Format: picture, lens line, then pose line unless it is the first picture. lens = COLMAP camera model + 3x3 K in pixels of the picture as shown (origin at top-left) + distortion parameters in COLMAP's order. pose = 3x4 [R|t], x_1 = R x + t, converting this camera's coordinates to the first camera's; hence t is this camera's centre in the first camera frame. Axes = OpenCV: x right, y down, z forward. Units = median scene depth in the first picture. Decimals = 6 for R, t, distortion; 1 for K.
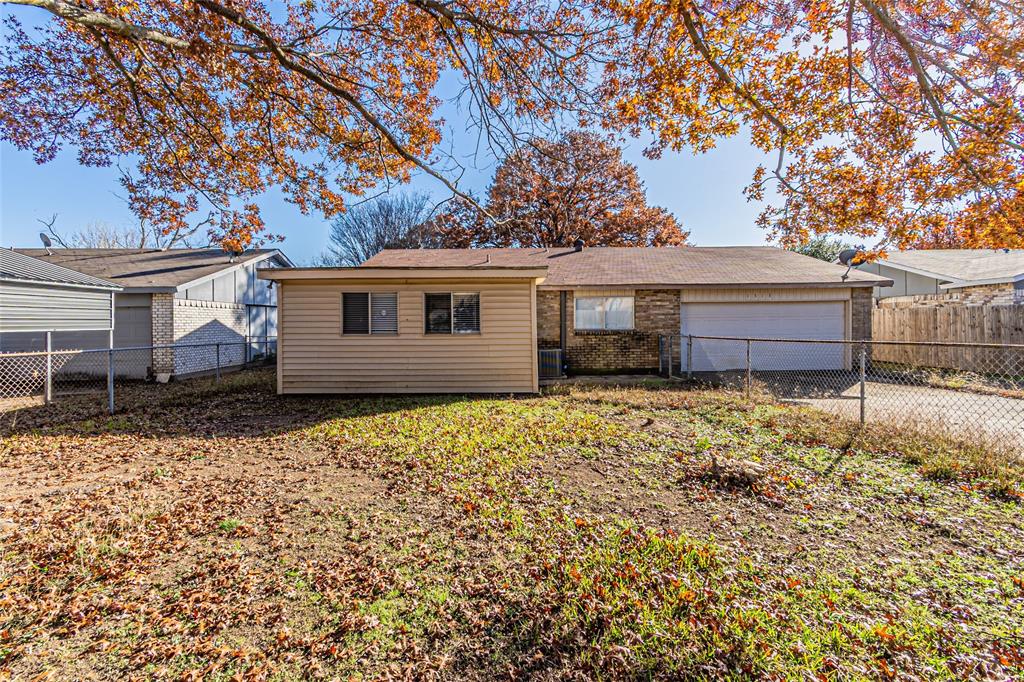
lens RADIAL K [[444.7, 0, 507.7], [0, 444.7, 321.6], [0, 0, 1]] dist [0.006474, -0.000875]
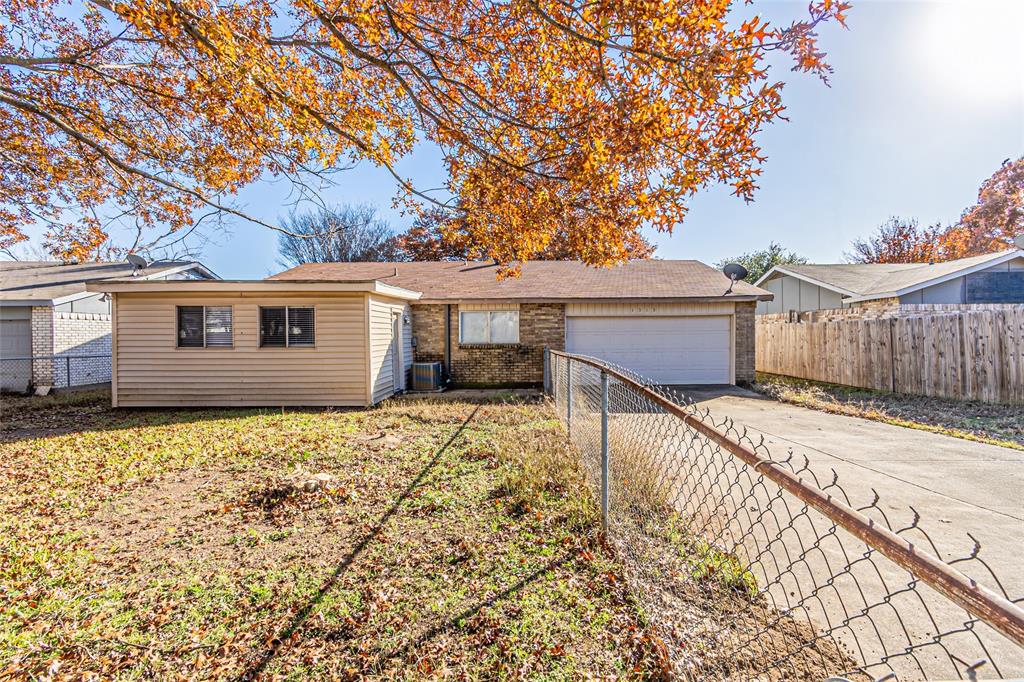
lens RADIAL K [[444.7, 0, 514.8], [0, 444.7, 343.8], [0, 0, 1]] dist [0.006474, -0.000875]
pose [[0.999989, 0.002266, -0.004209, 0.281754], [-0.002183, 0.999805, 0.019643, -0.000816], [0.004253, -0.019634, 0.999798, -0.000334]]
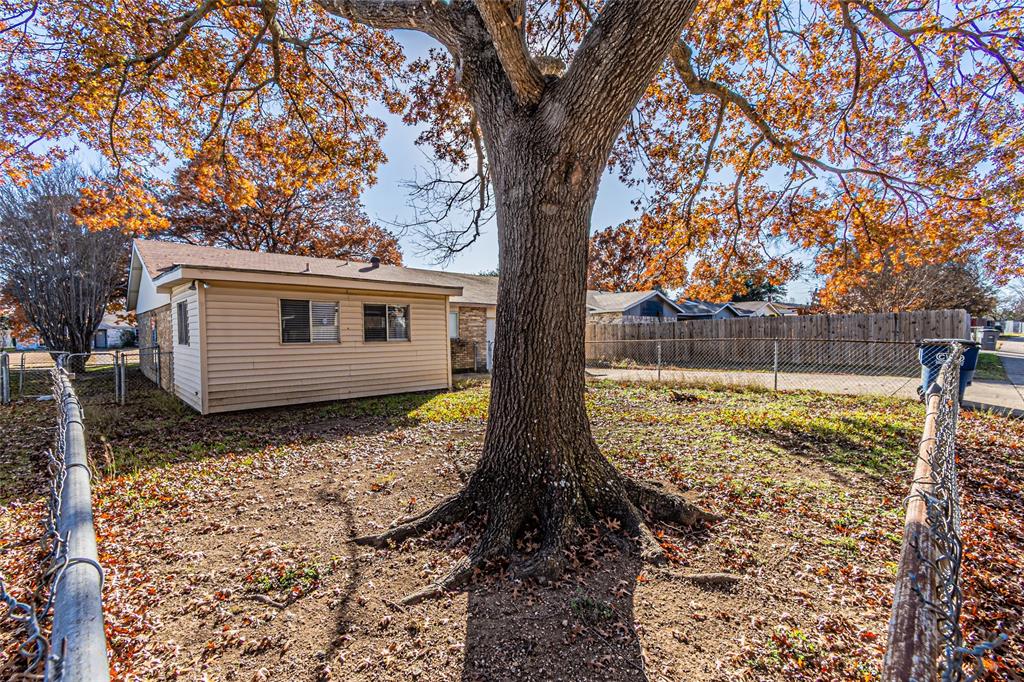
lens RADIAL K [[444.7, 0, 508.6], [0, 444.7, 342.8], [0, 0, 1]] dist [0.006474, -0.000875]
pose [[0.726098, -0.012712, 0.687473, -0.481851], [-0.001238, 0.999803, 0.019795, 0.006164], [-0.687590, -0.015225, 0.725940, -0.012291]]
